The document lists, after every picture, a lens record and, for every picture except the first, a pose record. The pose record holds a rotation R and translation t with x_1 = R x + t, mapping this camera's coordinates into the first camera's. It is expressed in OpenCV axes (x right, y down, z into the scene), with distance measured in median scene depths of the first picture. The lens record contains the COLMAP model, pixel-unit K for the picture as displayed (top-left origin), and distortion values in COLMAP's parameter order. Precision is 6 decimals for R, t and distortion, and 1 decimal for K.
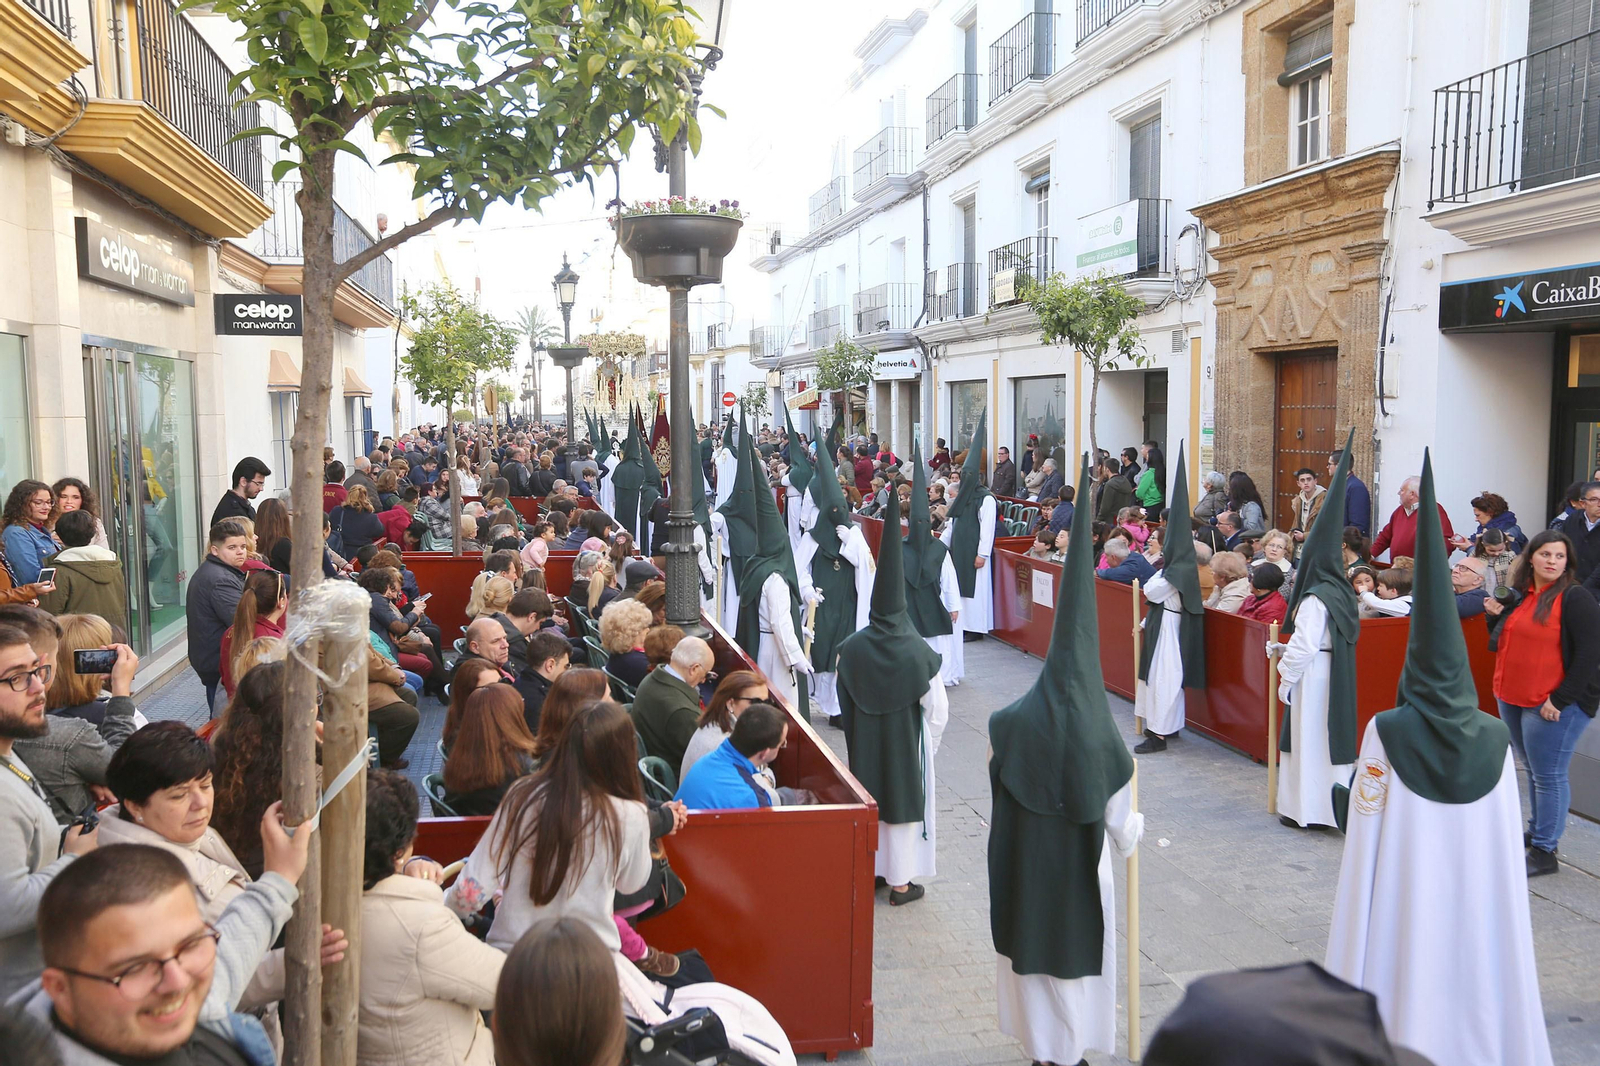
lens RADIAL K [[1293.7, 0, 800.0], [0, 1293.7, 533.0], [0, 0, 1]] dist [0.003751, 0.003030]
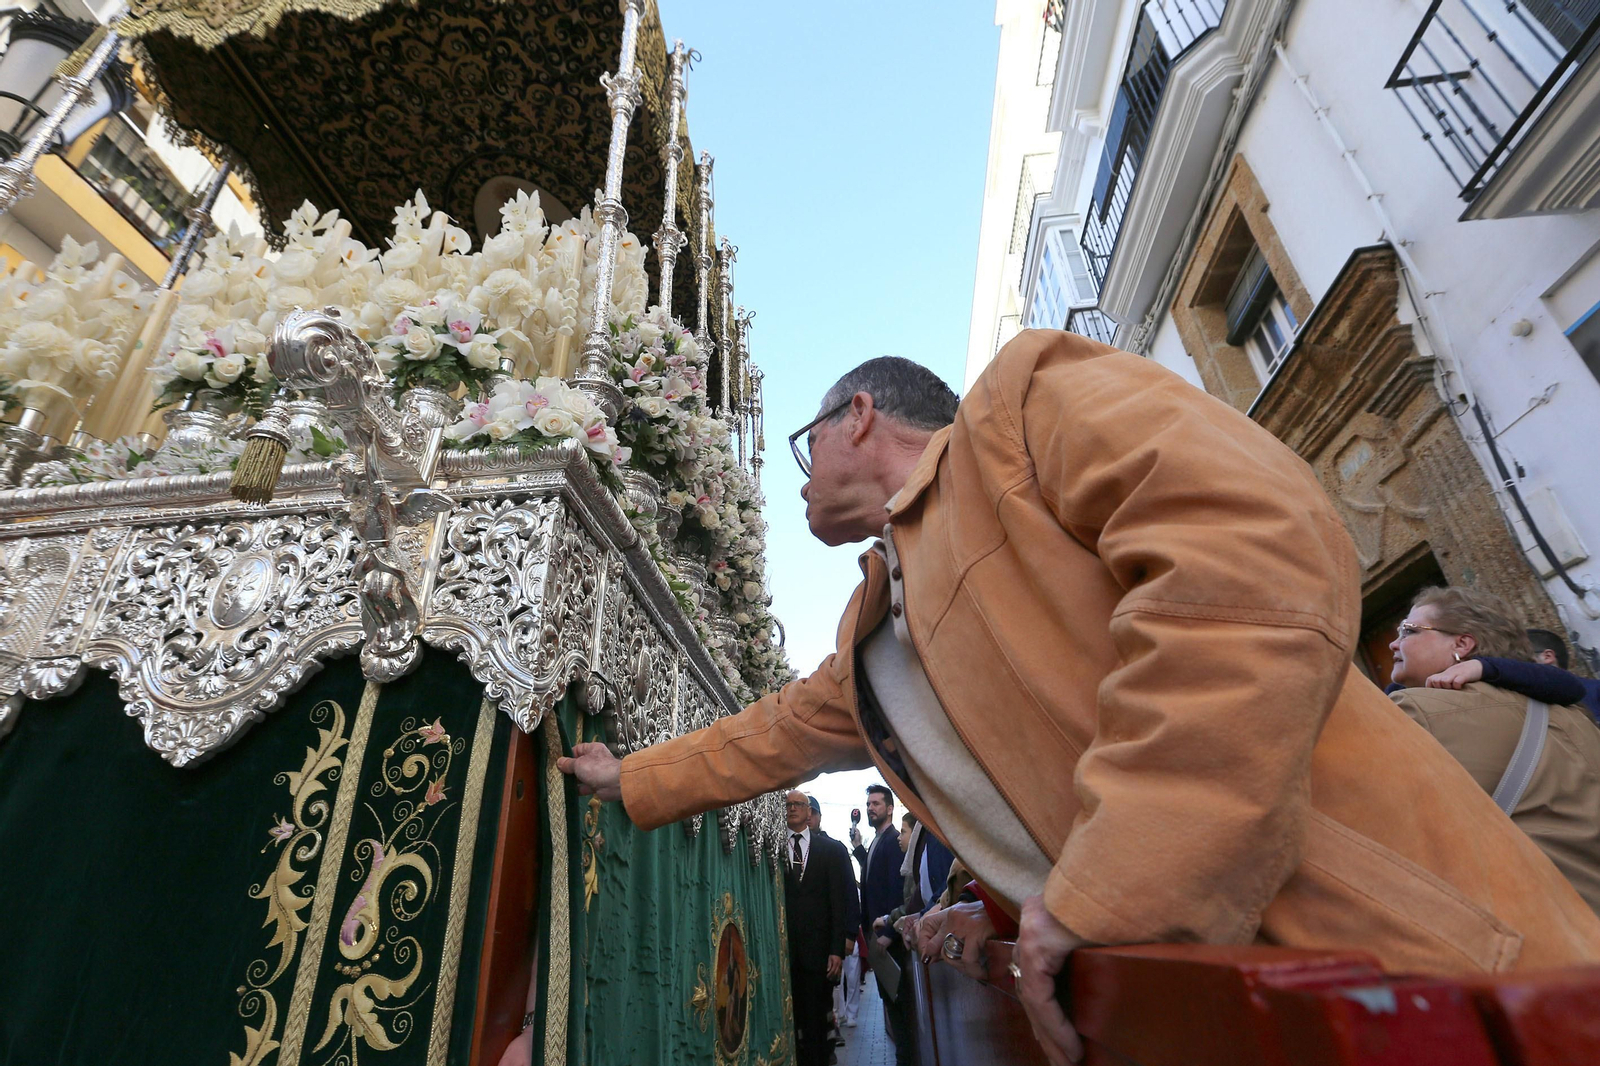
lens RADIAL K [[773.1, 0, 800.0], [0, 773.1, 533.0], [0, 0, 1]] dist [-0.002478, -0.000382]
pose [[0.945862, -0.189036, -0.263838, 0.236935], [0.015761, 0.838679, -0.544397, 0.053873], [0.324186, 0.510767, 0.796254, 0.628949]]
